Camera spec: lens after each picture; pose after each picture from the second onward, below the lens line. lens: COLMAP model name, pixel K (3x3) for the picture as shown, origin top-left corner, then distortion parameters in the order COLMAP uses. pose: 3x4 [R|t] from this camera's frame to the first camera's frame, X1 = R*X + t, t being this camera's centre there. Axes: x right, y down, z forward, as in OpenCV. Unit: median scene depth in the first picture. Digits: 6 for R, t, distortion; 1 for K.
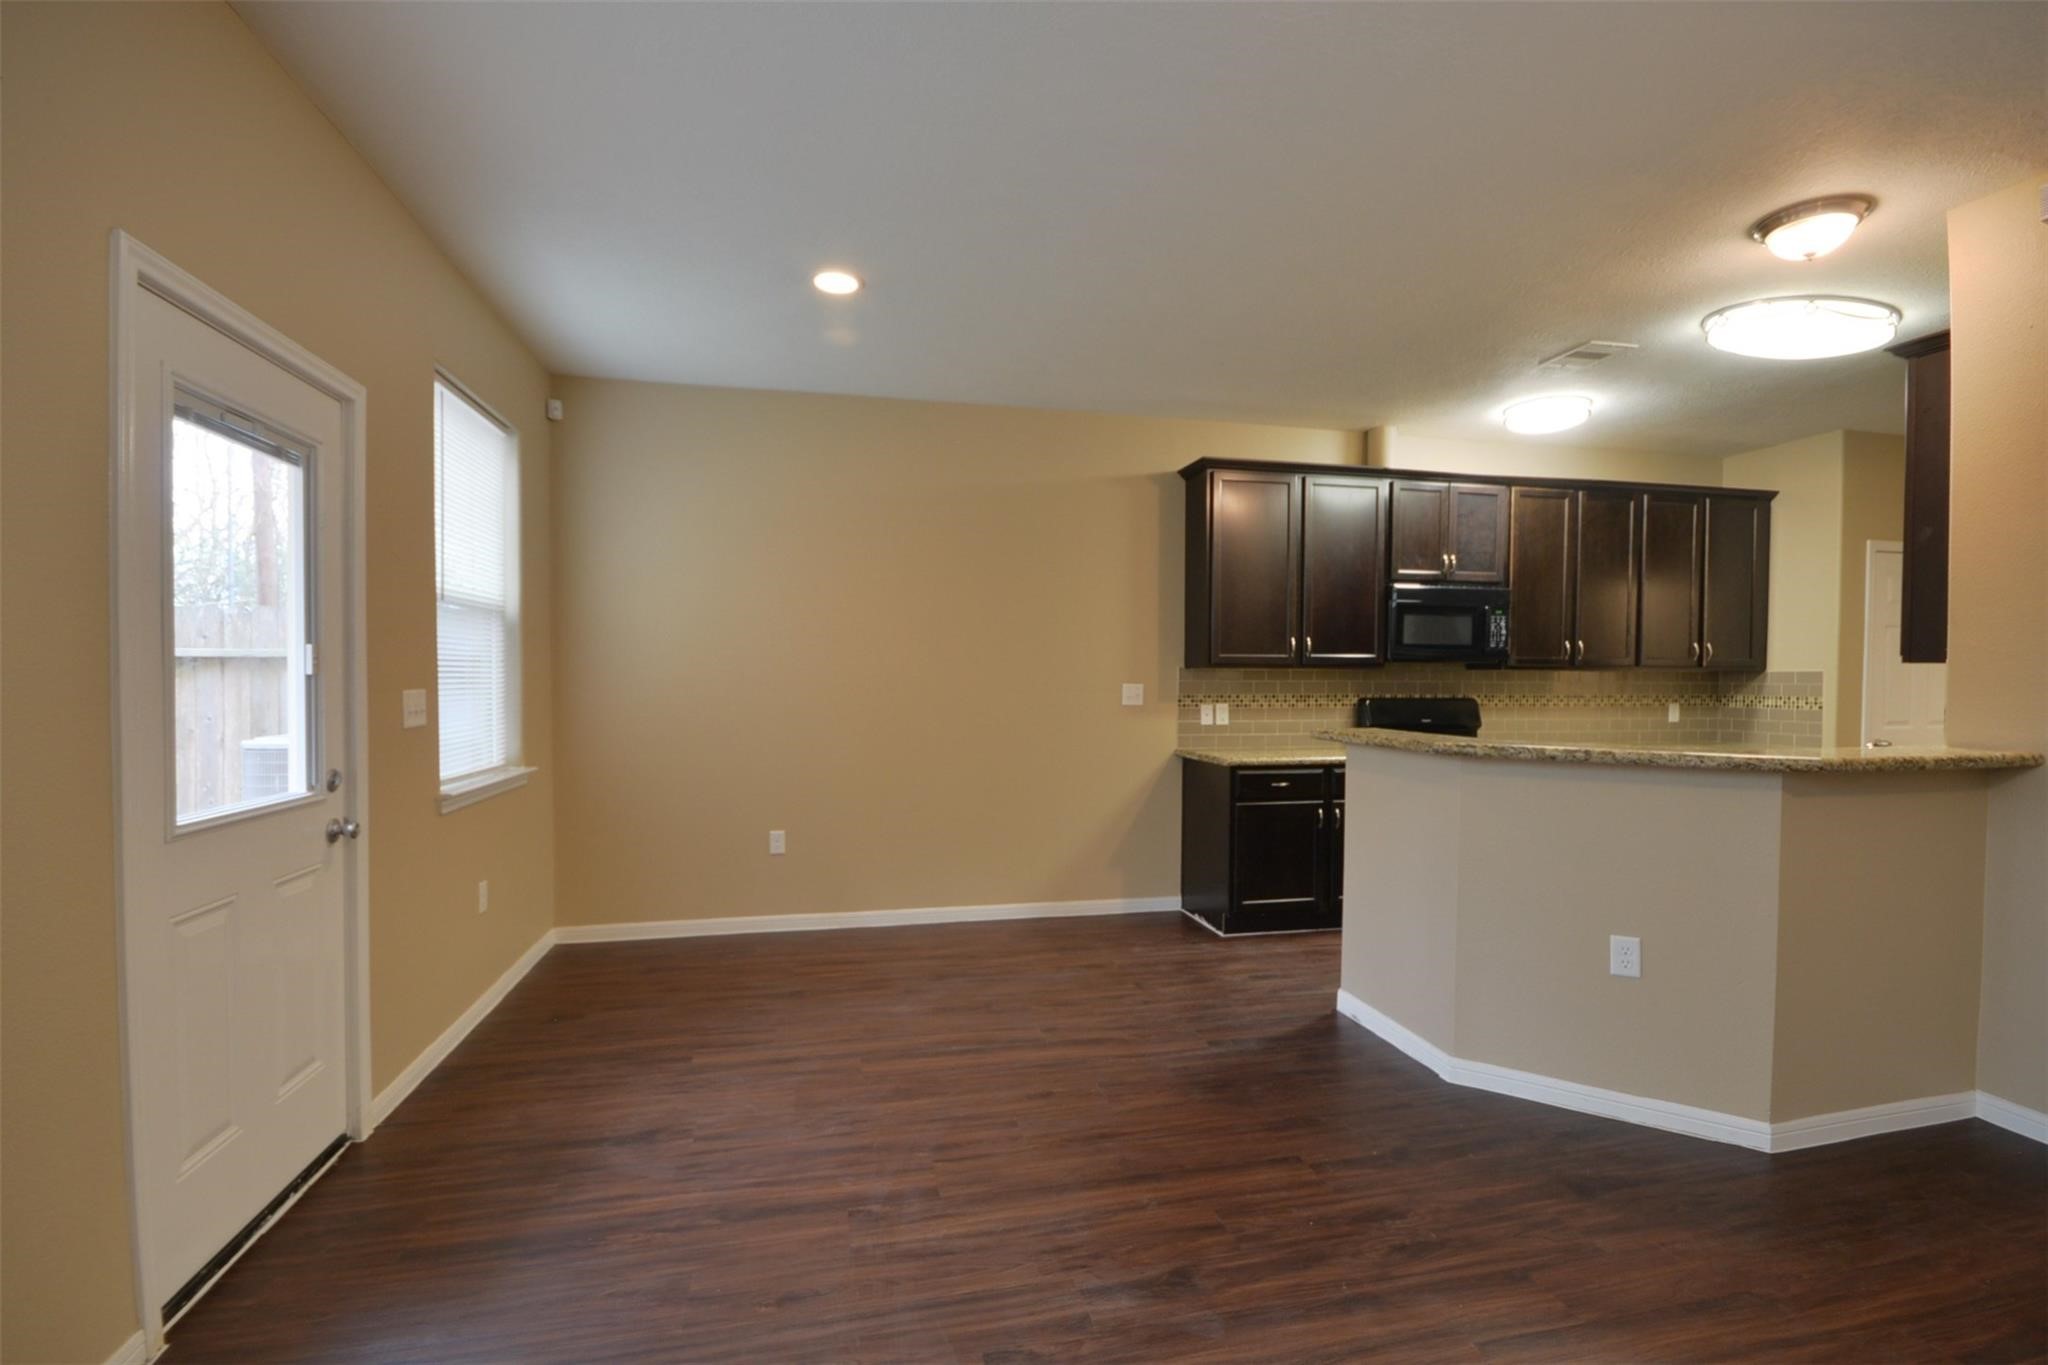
lens RADIAL K [[913.9, 0, 1024.0], [0, 913.9, 682.5], [0, 0, 1]] dist [-0.000344, -0.000056]
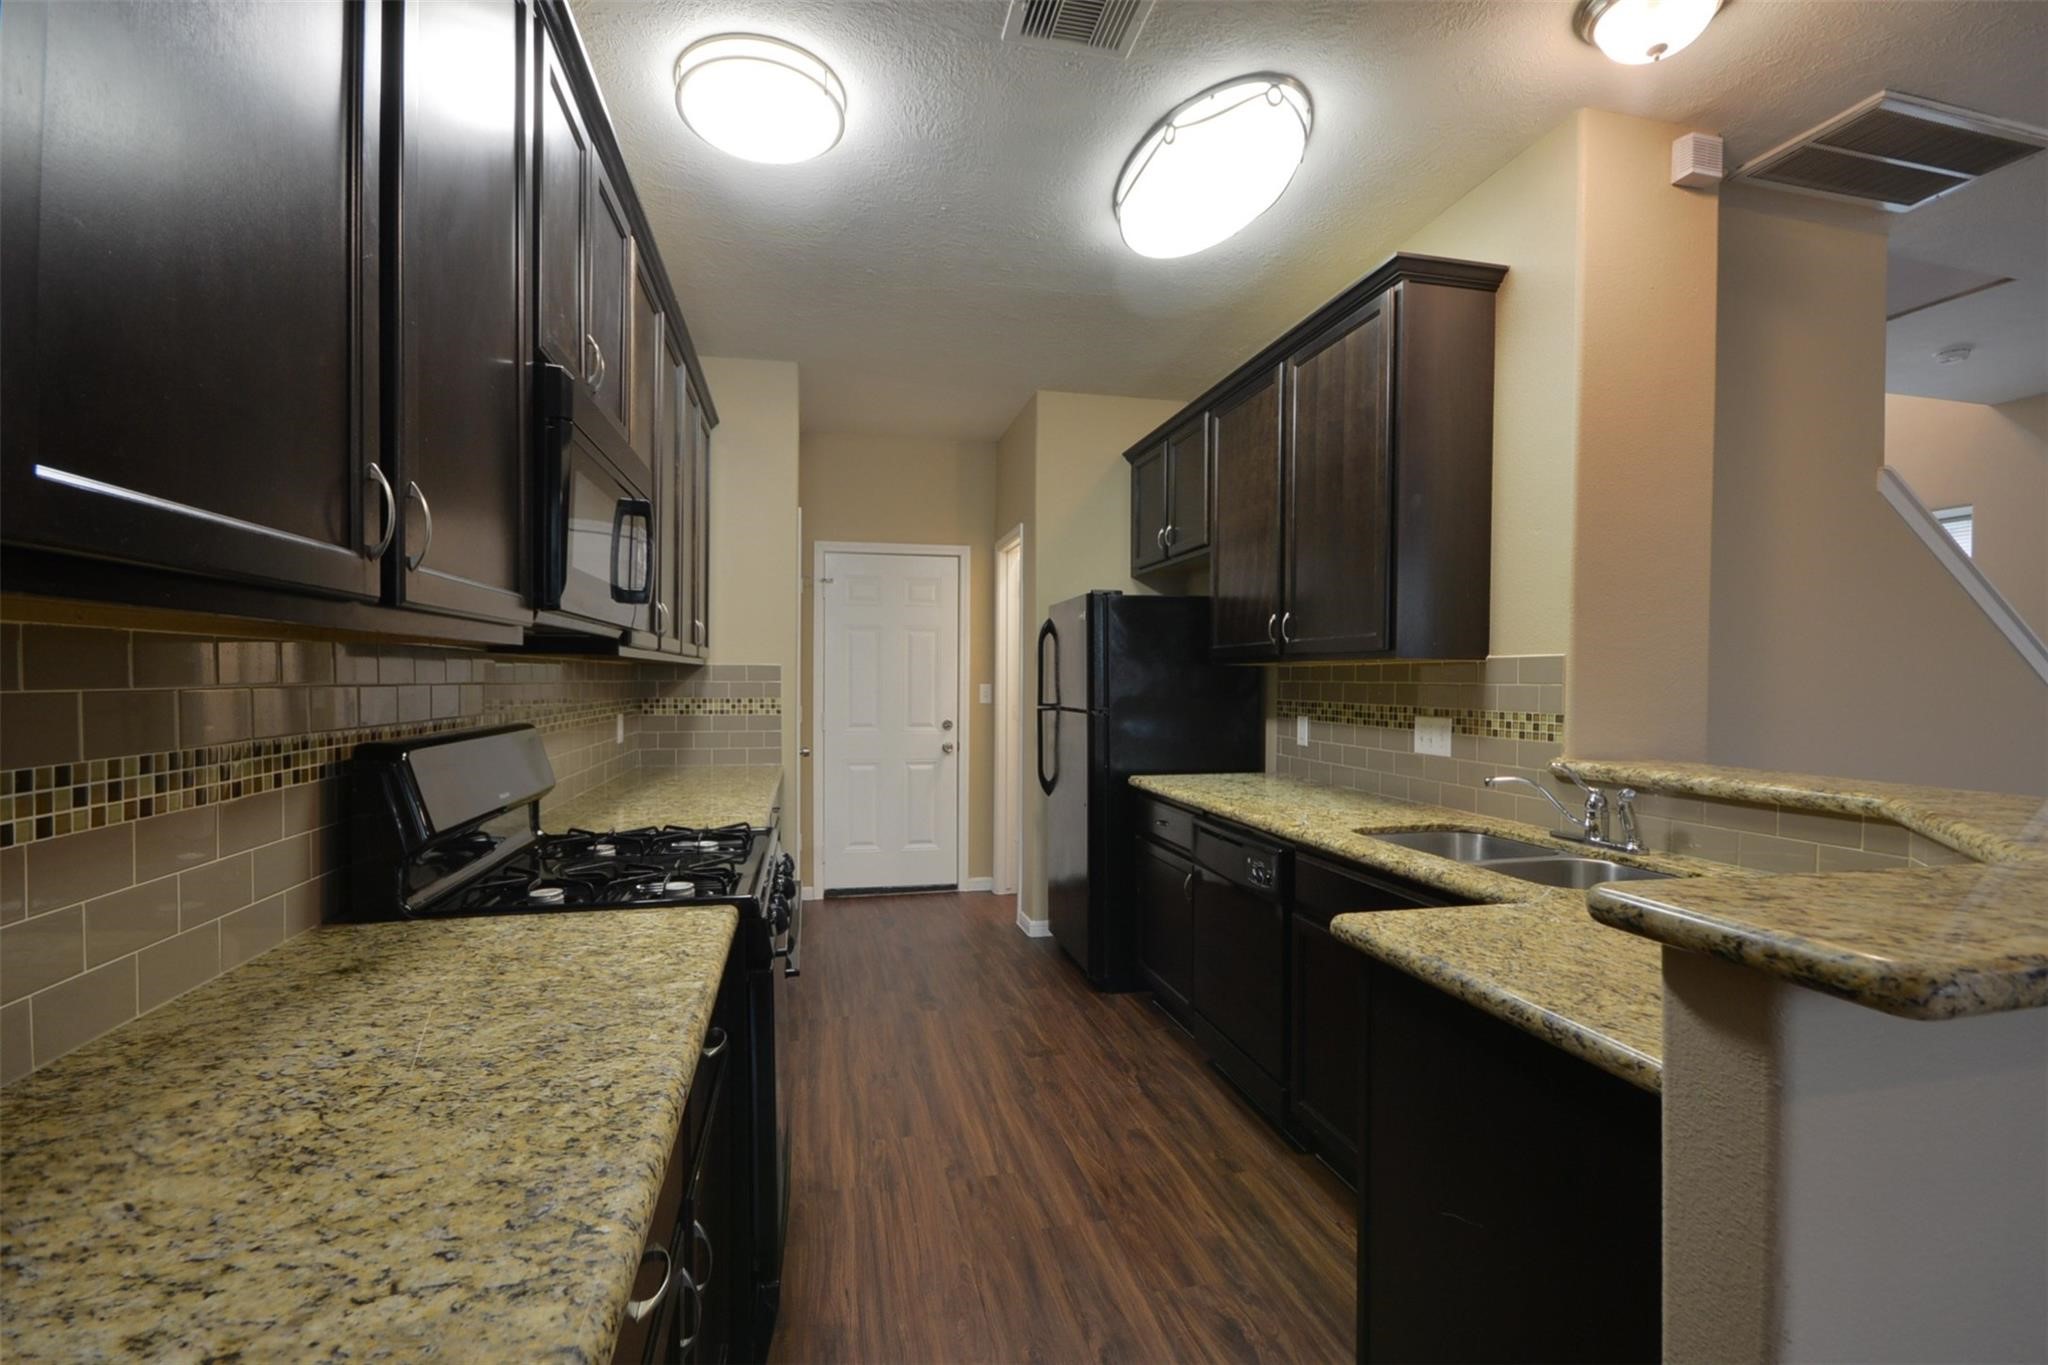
lens RADIAL K [[913.9, 0, 1024.0], [0, 913.9, 682.5], [0, 0, 1]] dist [-0.000344, -0.000056]
pose [[-0.001557, -0.009830, 0.999950, 0.099406], [0.001904, 0.999950, 0.009832, -0.005509], [-0.999997, 0.001919, -0.001538, 0.910354]]
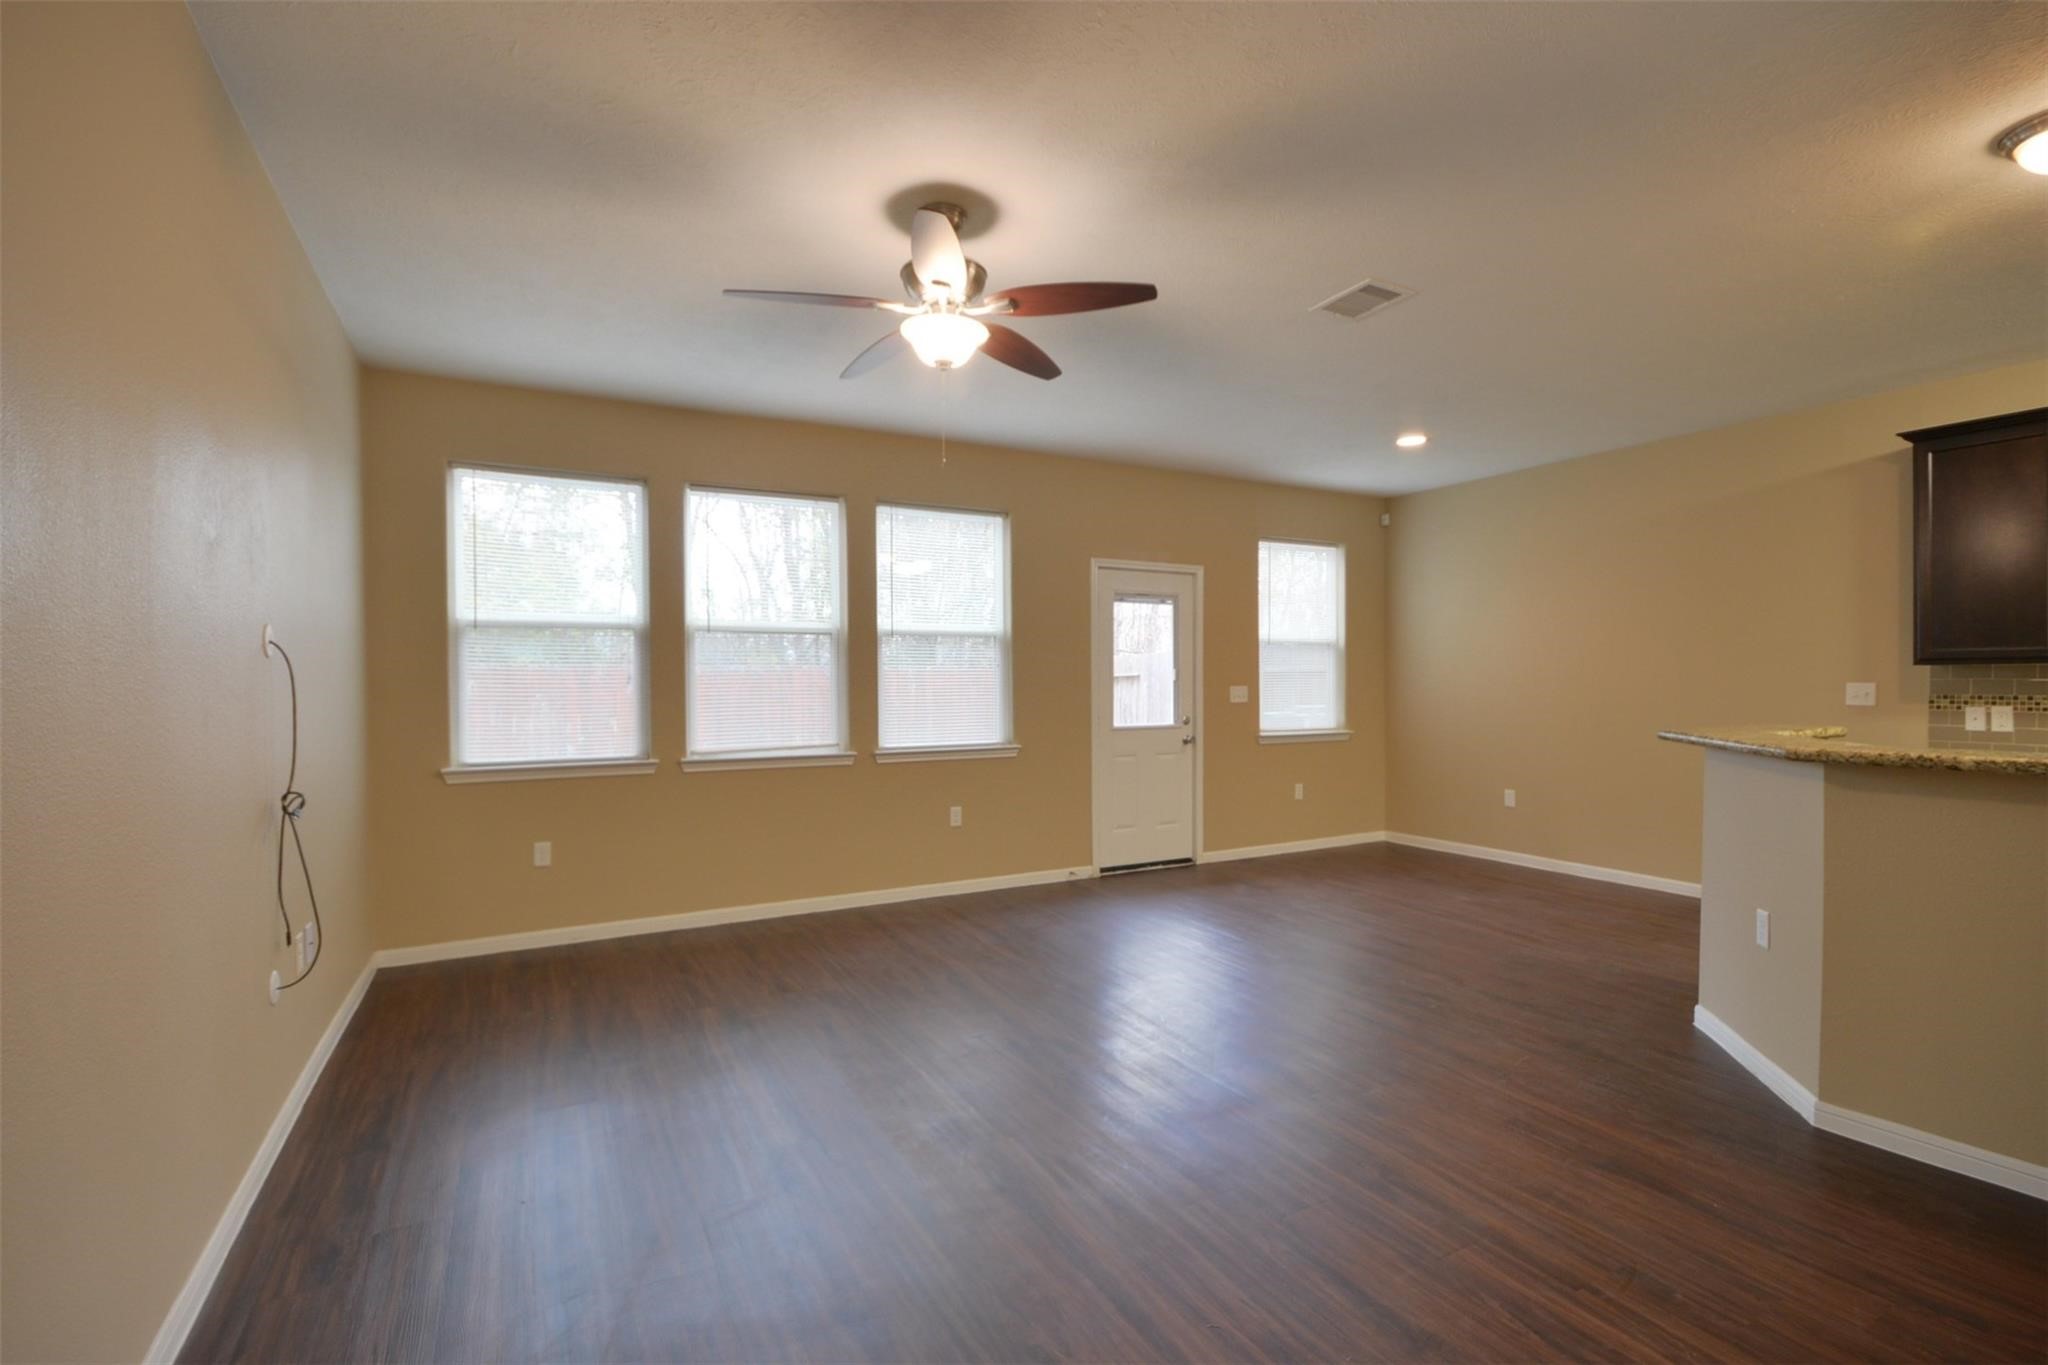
lens RADIAL K [[913.9, 0, 1024.0], [0, 913.9, 682.5], [0, 0, 1]] dist [-0.000344, -0.000056]
pose [[0.274156, -0.006029, -0.961666, 0.857799], [0.000890, 0.999982, -0.006015, 0.006574], [0.961685, 0.000793, 0.274156, -0.086708]]
